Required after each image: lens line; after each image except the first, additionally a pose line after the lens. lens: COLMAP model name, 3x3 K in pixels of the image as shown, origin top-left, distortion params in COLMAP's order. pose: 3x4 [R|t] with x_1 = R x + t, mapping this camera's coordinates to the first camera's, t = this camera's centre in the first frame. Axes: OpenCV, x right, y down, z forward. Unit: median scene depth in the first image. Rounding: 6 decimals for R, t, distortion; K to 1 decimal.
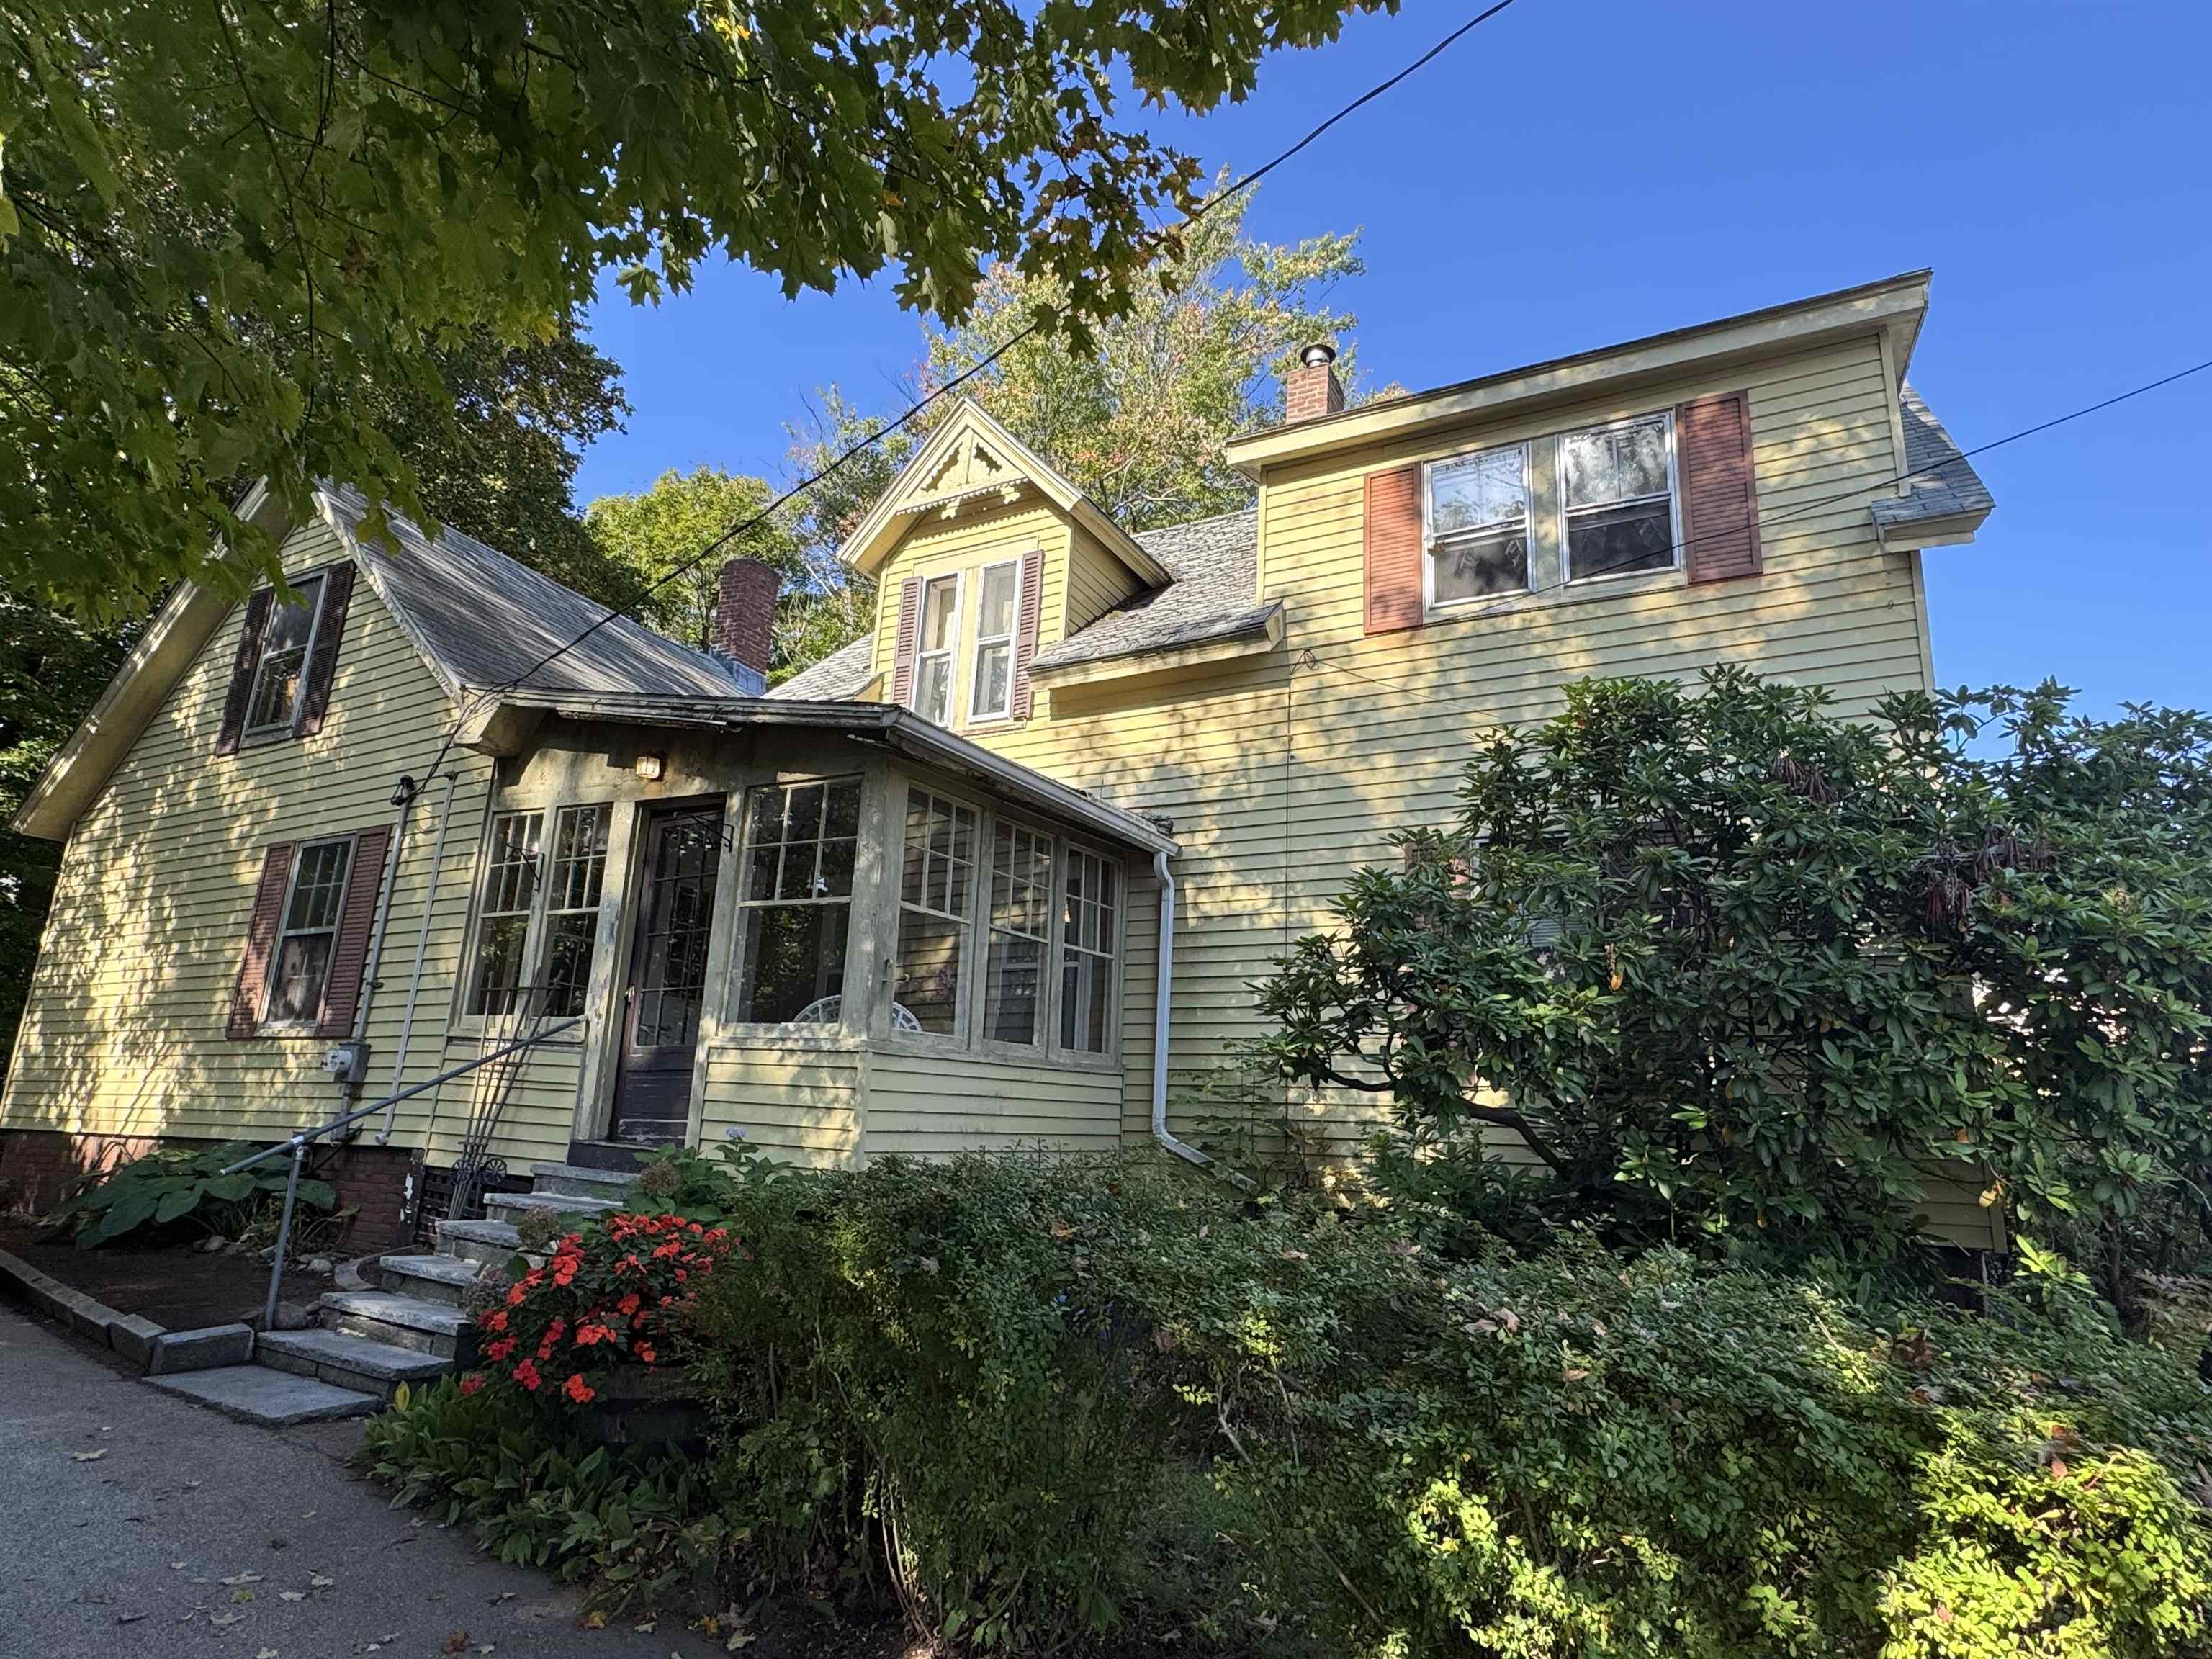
lens RADIAL K [[1252.9, 0, 1106.0], [0, 1252.9, 829.5], [0, 0, 1]] dist [0.002846, 0.003252]
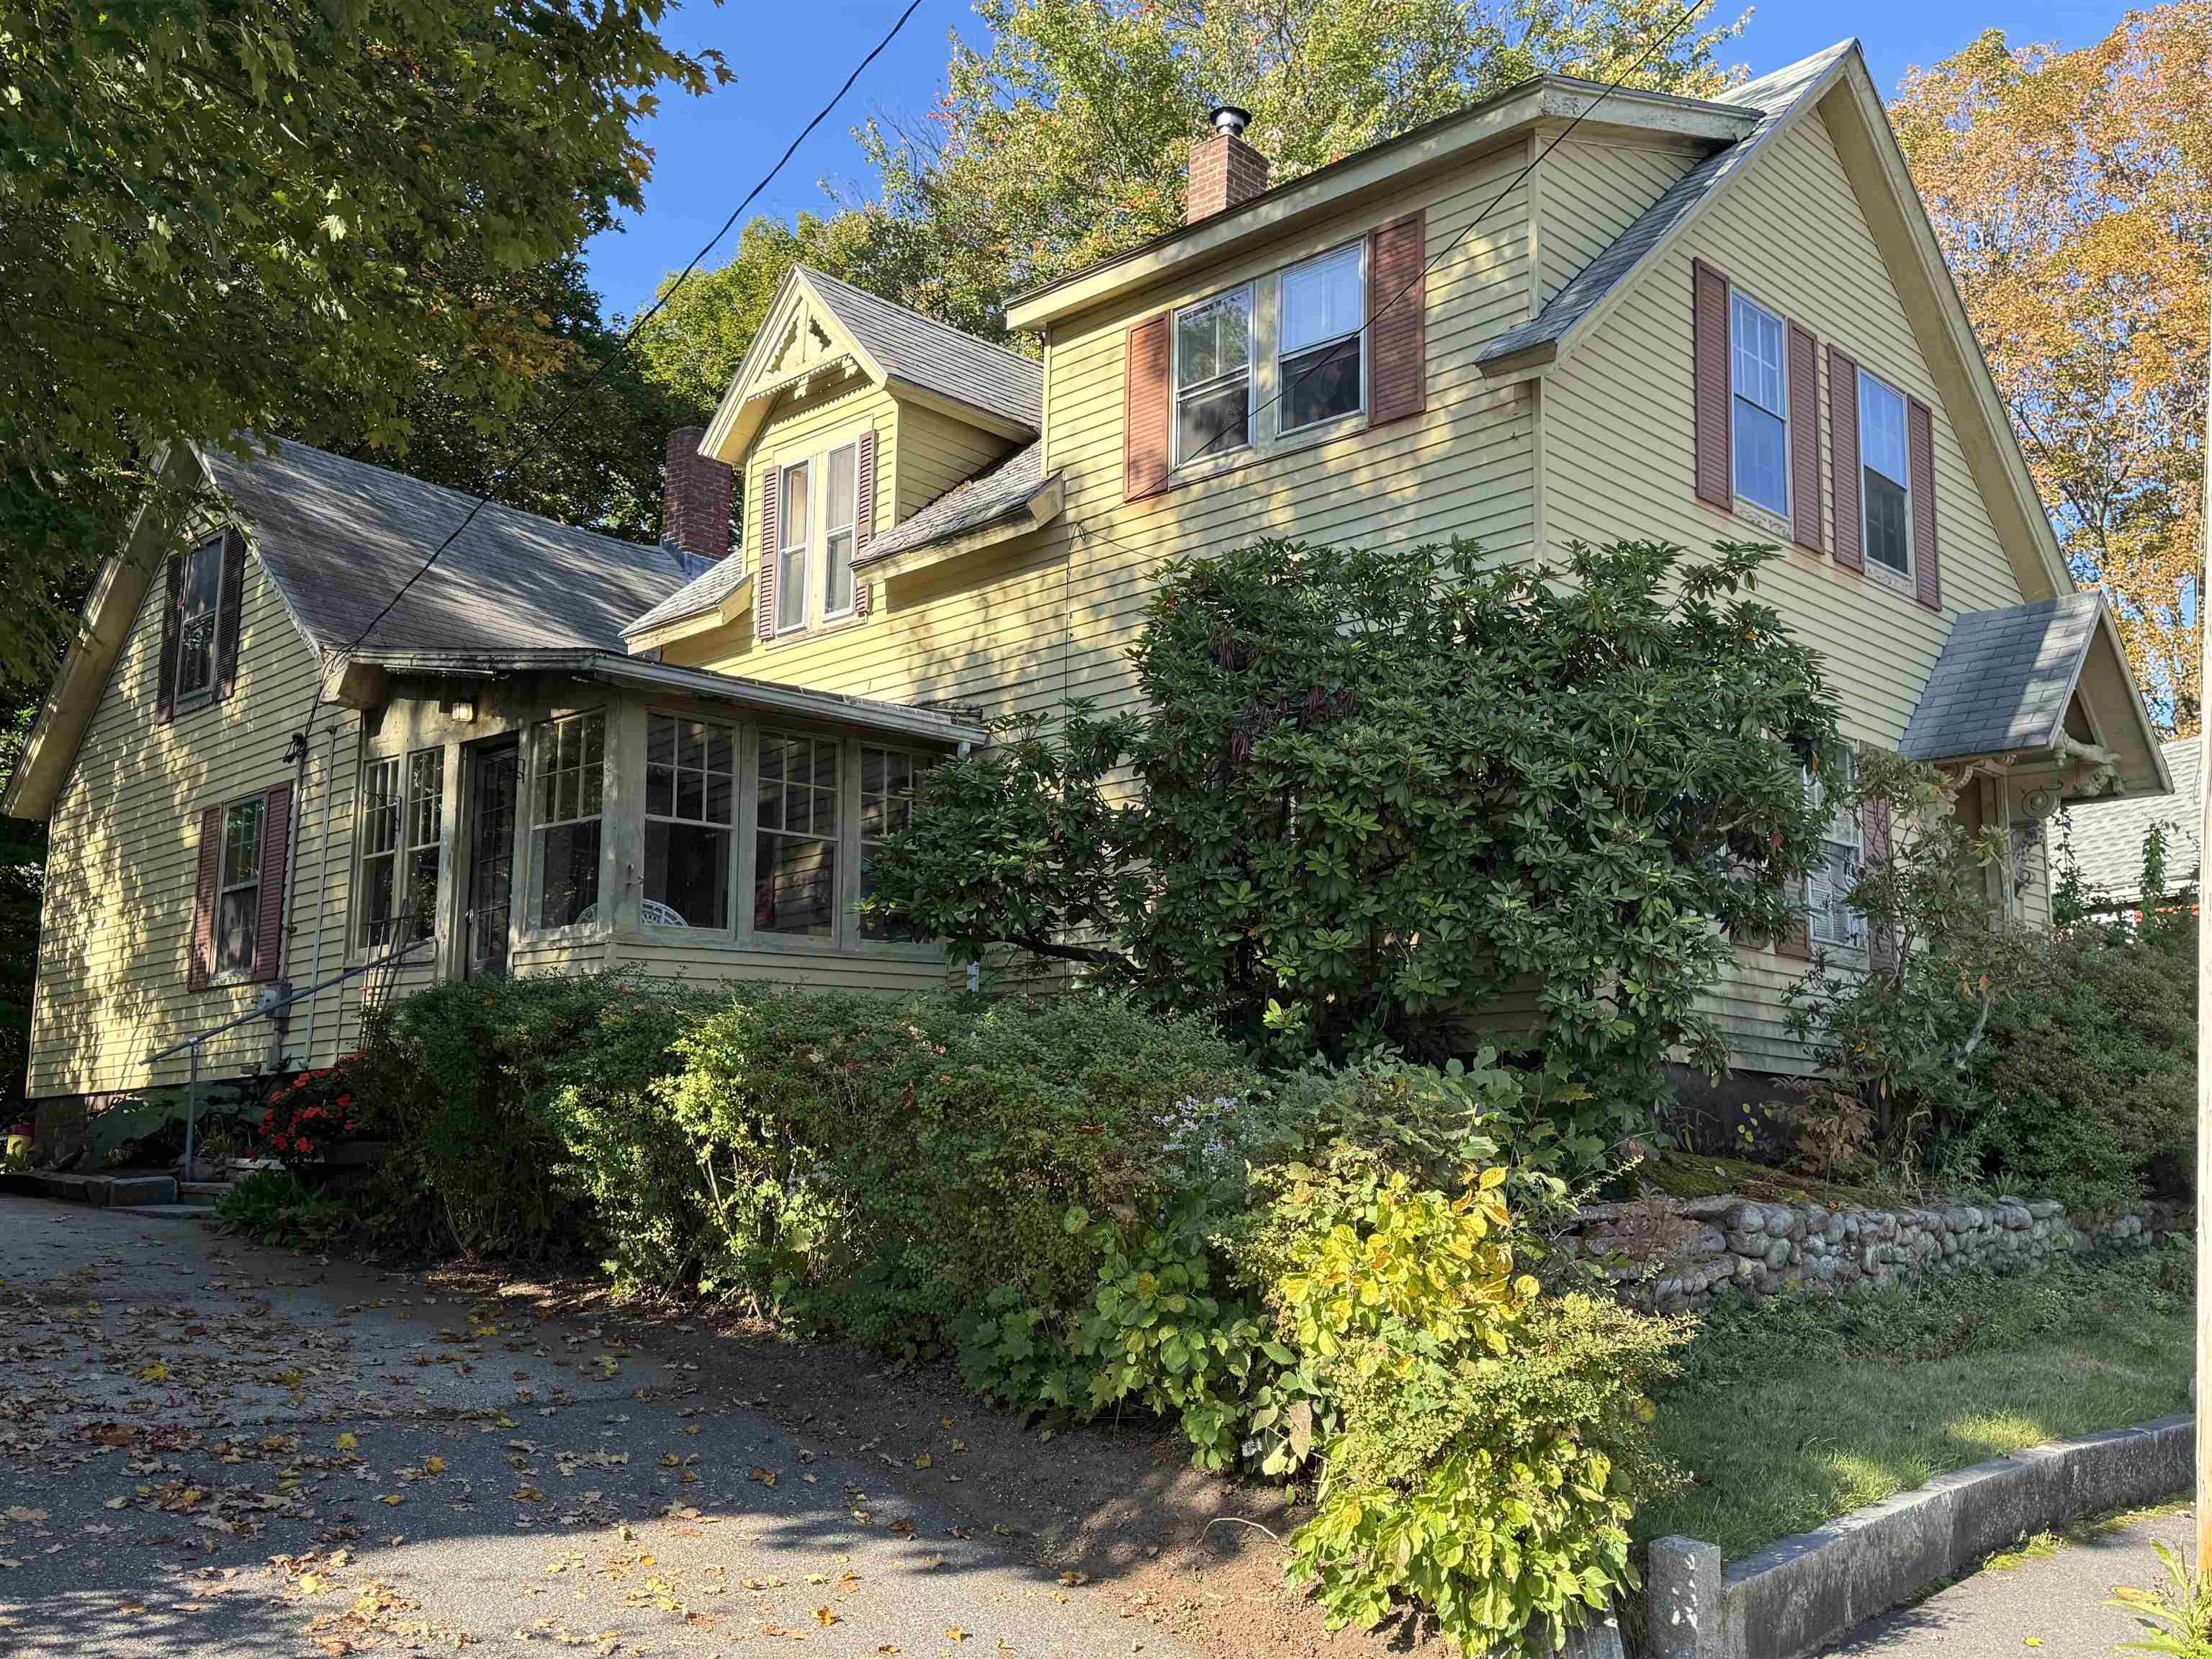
lens RADIAL K [[2051.9, 0, 1106.0], [0, 2051.9, 829.5], [0, 0, 1]] dist [0.229680, -0.474890]
pose [[0.962856, -0.082077, -0.257240, 0.534920], [0.101376, 0.992873, 0.062660, -0.003739], [0.250264, -0.086411, 0.964314, -0.532027]]
